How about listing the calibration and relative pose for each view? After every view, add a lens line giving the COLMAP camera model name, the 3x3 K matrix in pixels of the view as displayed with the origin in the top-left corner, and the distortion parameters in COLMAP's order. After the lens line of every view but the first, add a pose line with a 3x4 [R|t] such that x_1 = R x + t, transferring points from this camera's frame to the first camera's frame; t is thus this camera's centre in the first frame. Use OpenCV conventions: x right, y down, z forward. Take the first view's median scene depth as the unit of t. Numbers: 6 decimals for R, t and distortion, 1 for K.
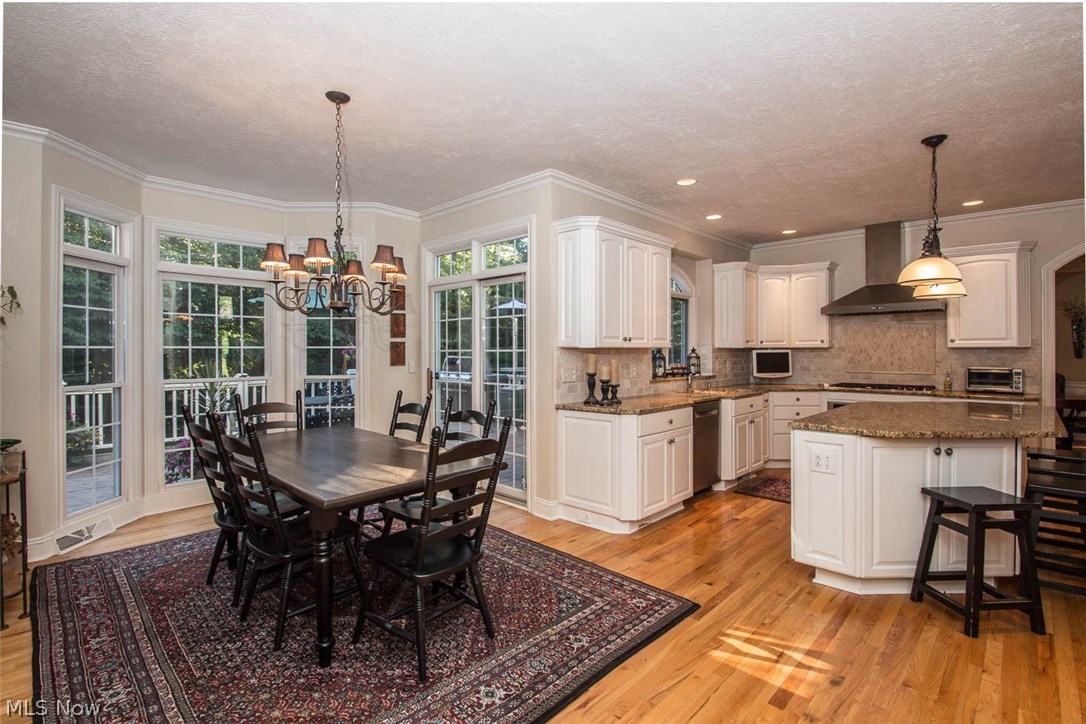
lens RADIAL K [[520.1, 0, 543.8], [0, 520.1, 354.9], [0, 0, 1]] dist [0.004306, -0.012173]
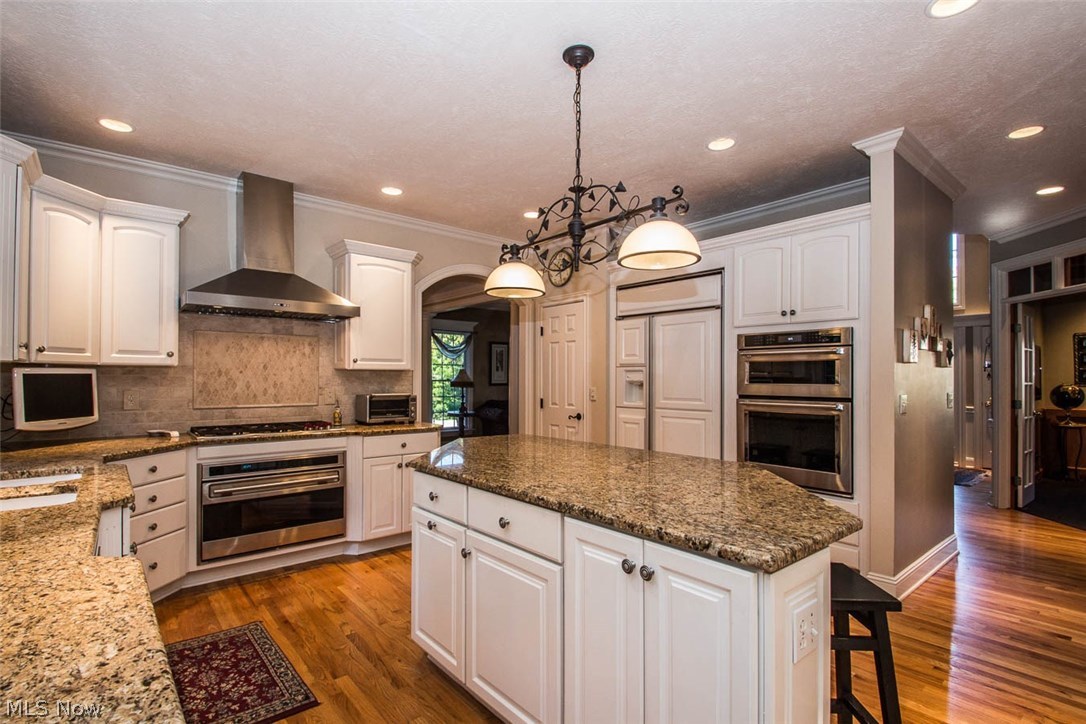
lens RADIAL K [[520.1, 0, 531.6], [0, 520.1, 381.5], [0, 0, 1]] dist [0.004306, -0.012173]
pose [[0.089656, -0.000502, 0.995973, 0.028312], [0.010045, 0.999949, -0.000400, 0.006504], [-0.995922, 0.010041, 0.089656, 0.597198]]
